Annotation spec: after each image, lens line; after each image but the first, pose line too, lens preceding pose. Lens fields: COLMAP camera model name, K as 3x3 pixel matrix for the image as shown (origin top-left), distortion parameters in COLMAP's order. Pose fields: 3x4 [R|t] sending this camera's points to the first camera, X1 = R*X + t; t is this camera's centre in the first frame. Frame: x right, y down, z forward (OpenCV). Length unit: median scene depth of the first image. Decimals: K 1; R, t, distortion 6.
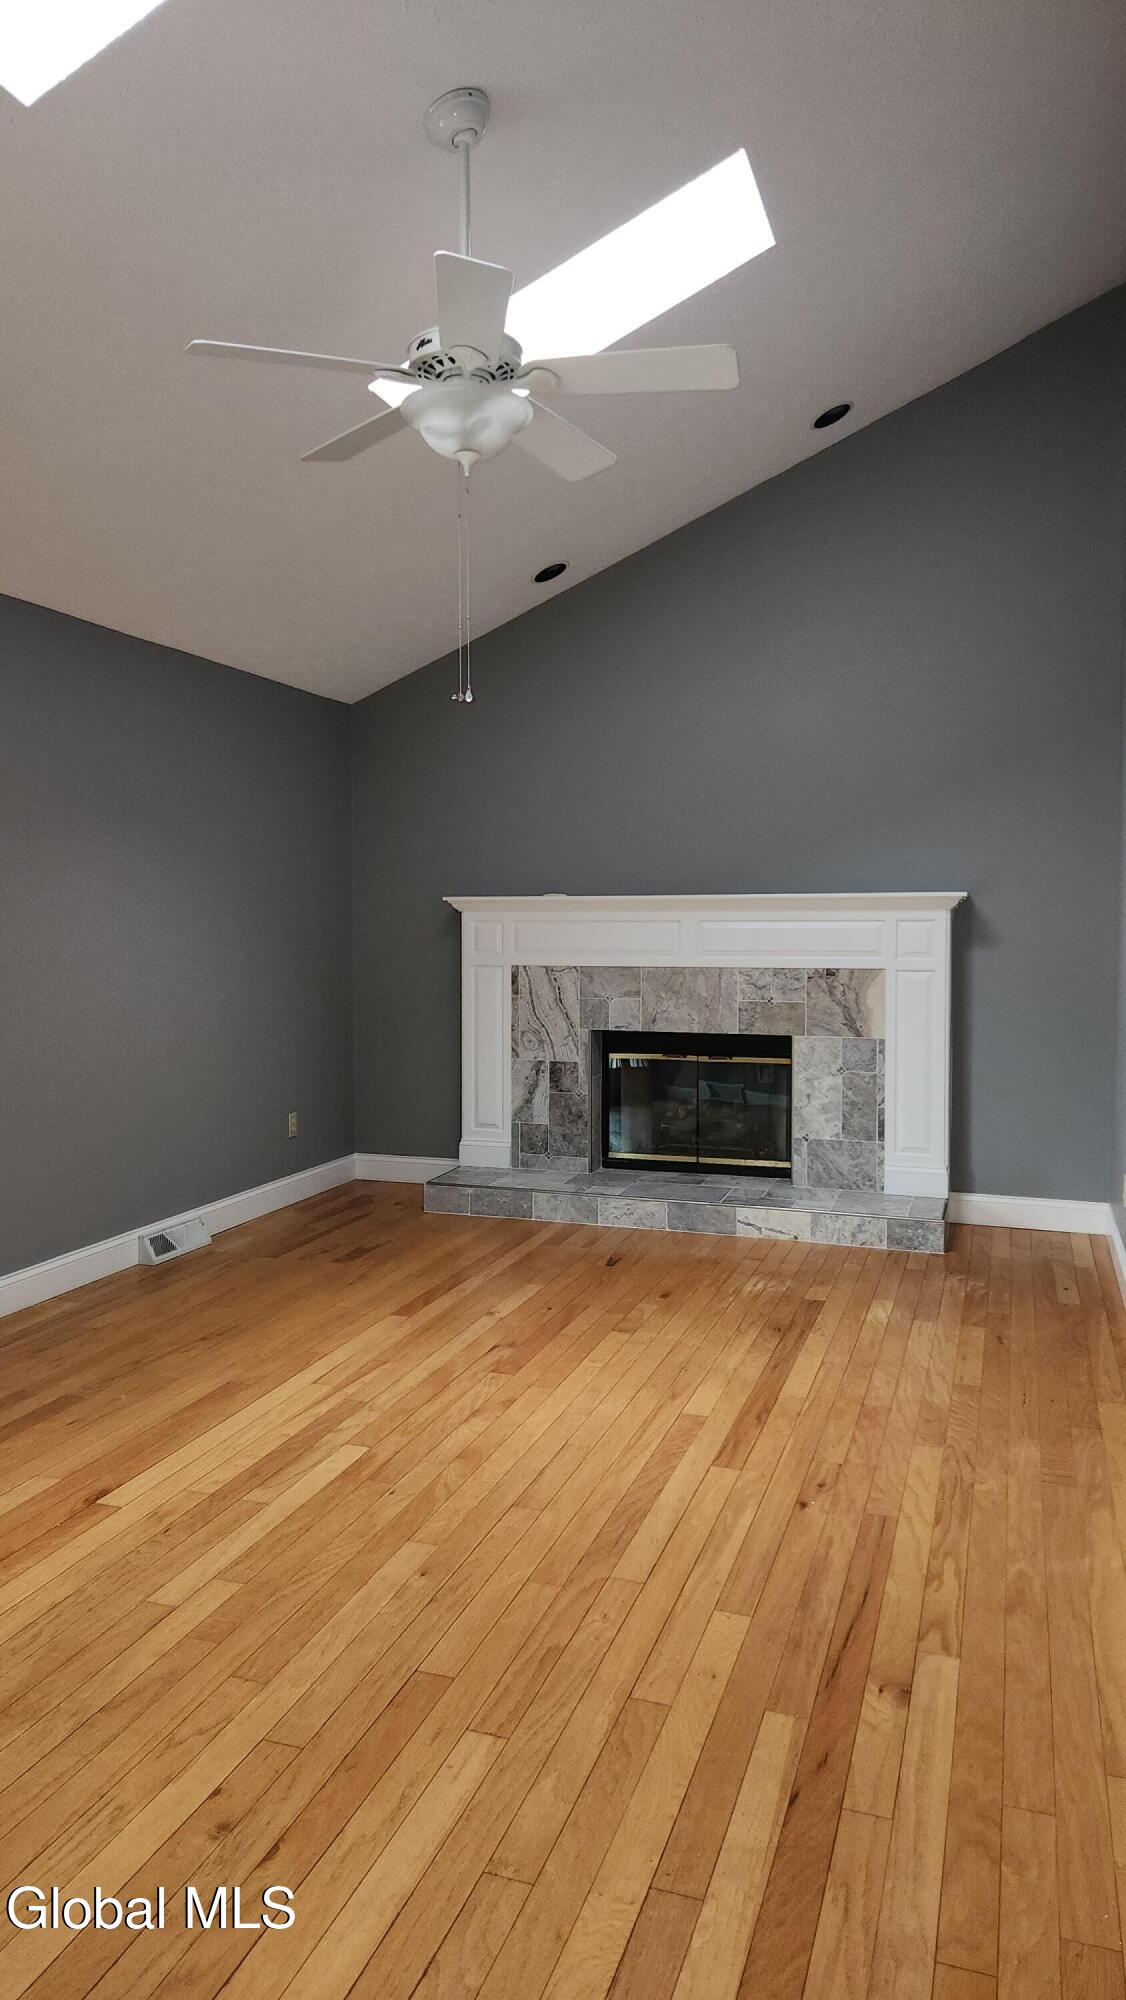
lens RADIAL K [[1324.7, 0, 562.9], [0, 1324.7, 998.7], [0, 0, 1]] dist [-0.056746, -0.000697]
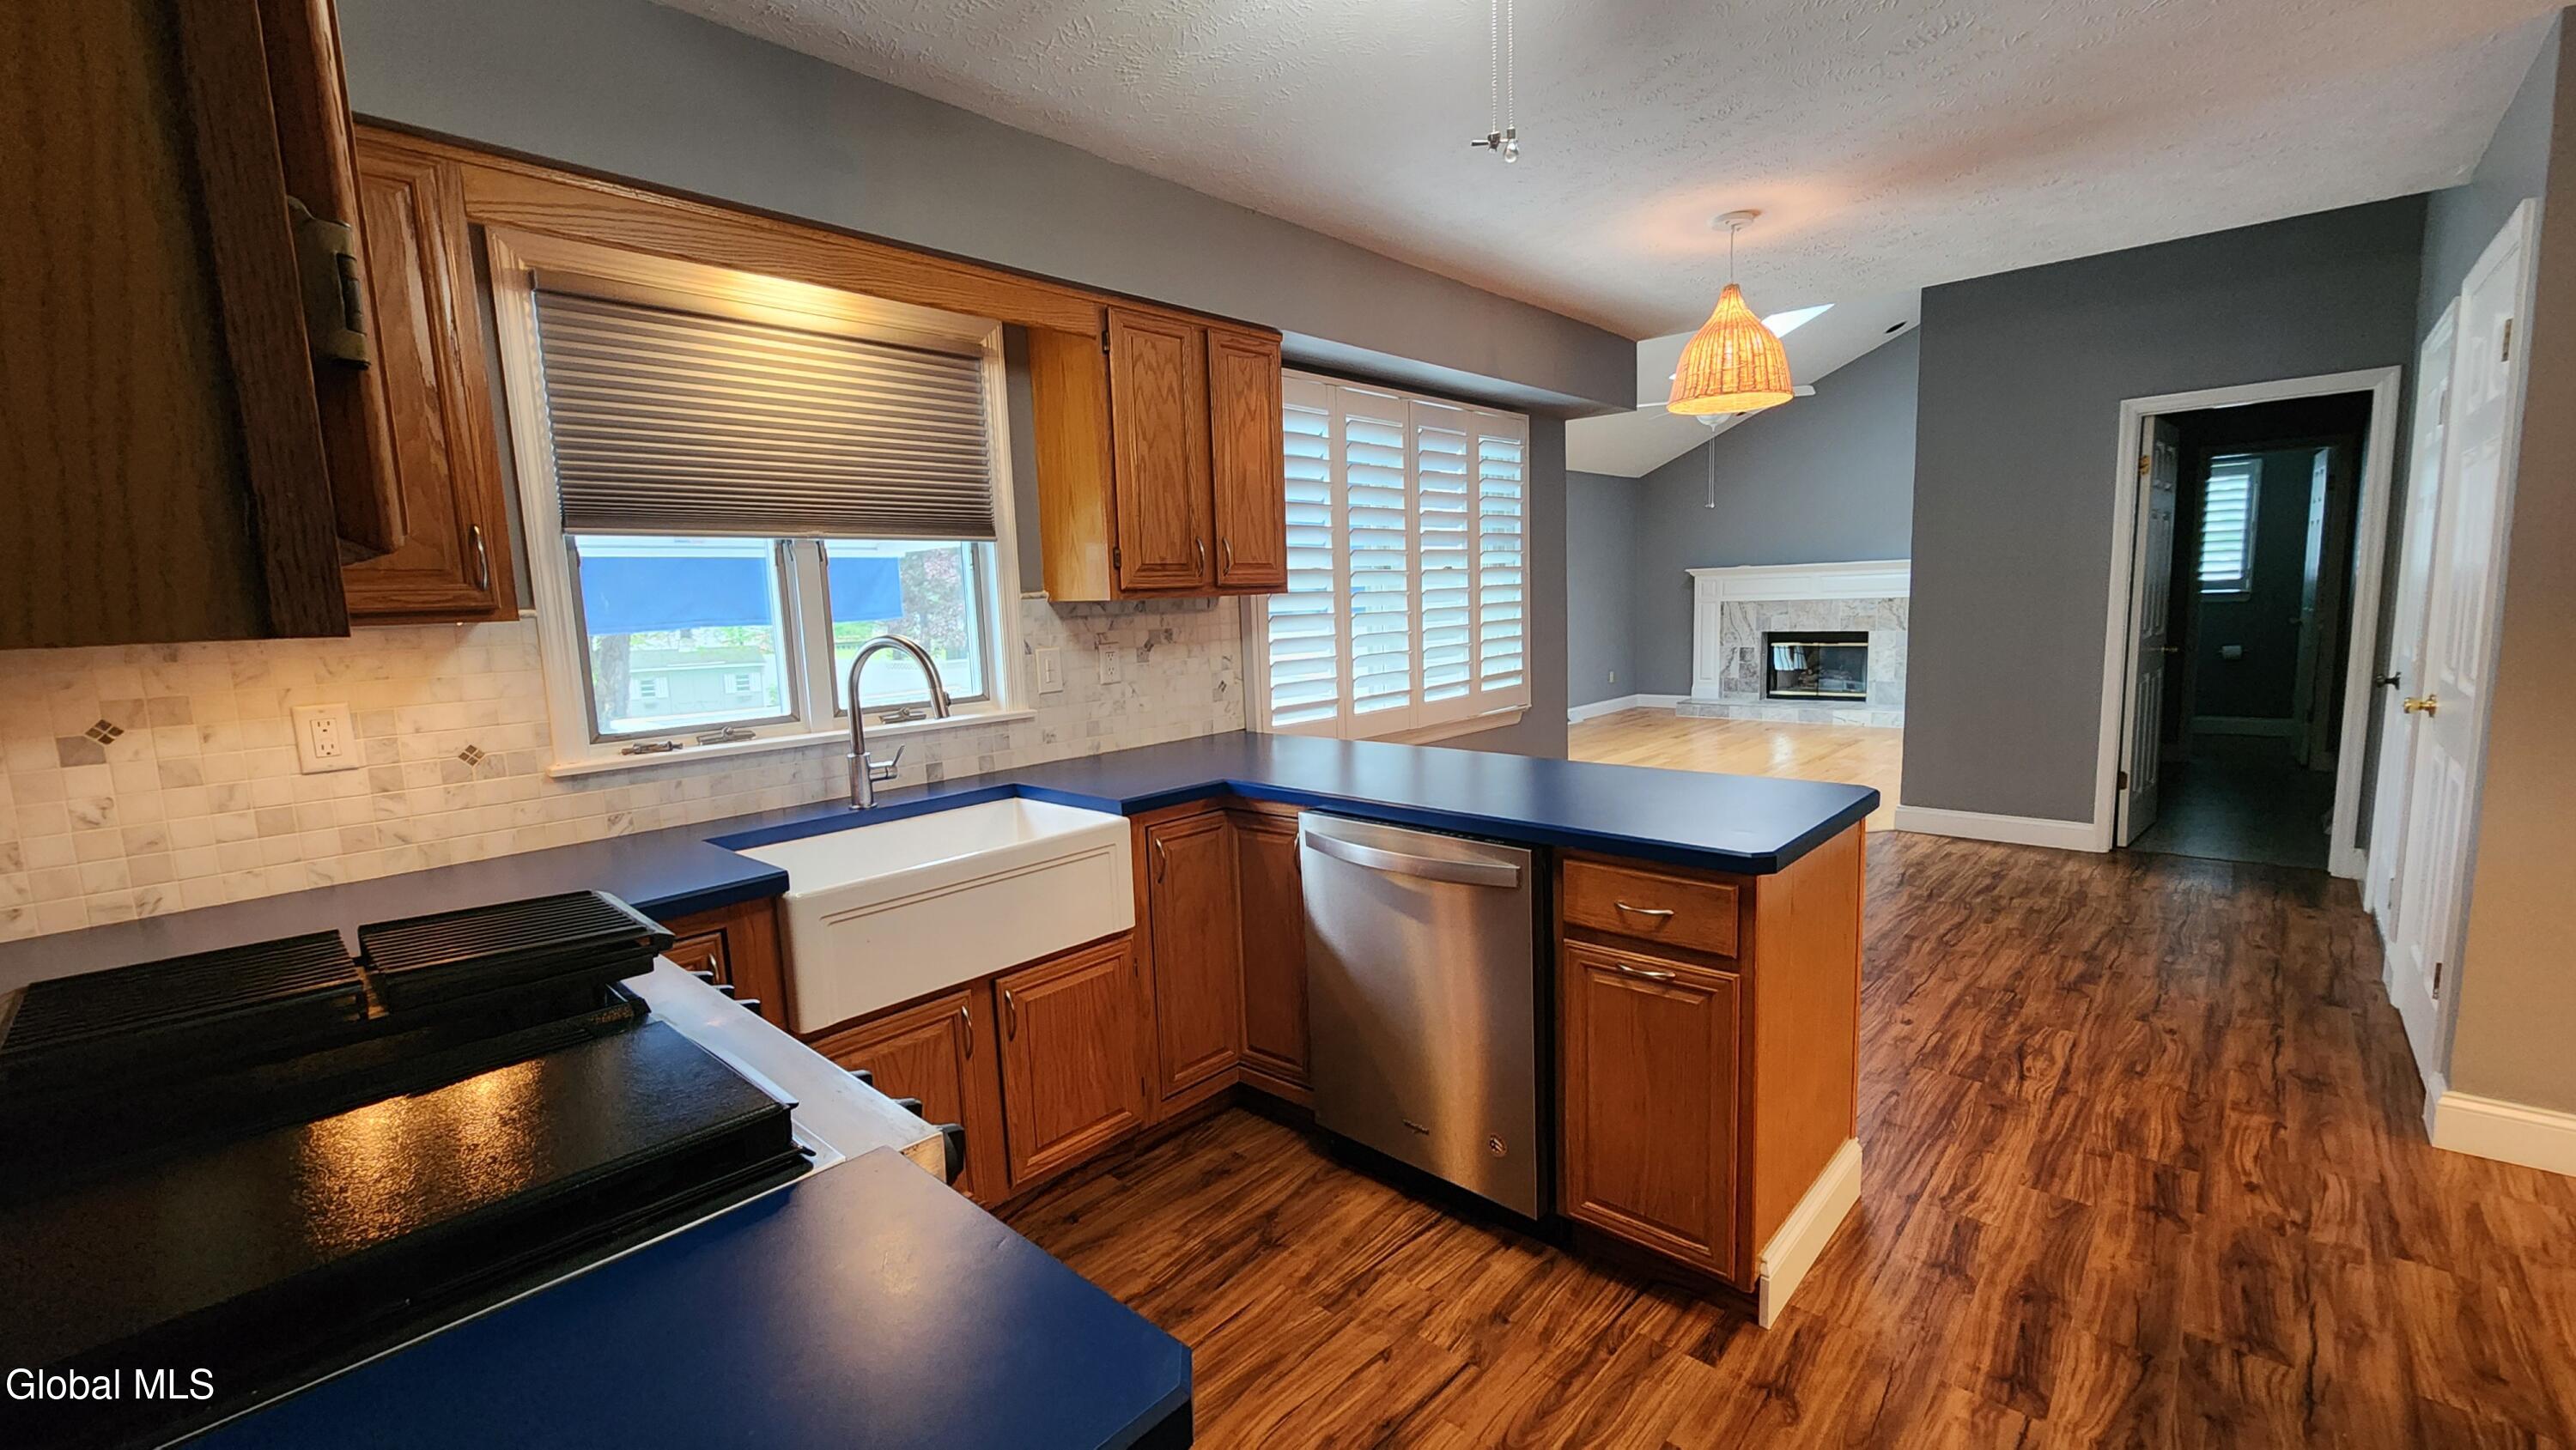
lens RADIAL K [[1054.8, 0, 1292.6], [0, 1054.8, 726.2], [0, 0, 1]] dist [0.011111, 0.000113]
pose [[0.912585, 0.016791, -0.408543, 0.030217], [0.015547, 0.997009, 0.075704, 0.034907], [0.408592, -0.075438, 0.909594, -0.825643]]
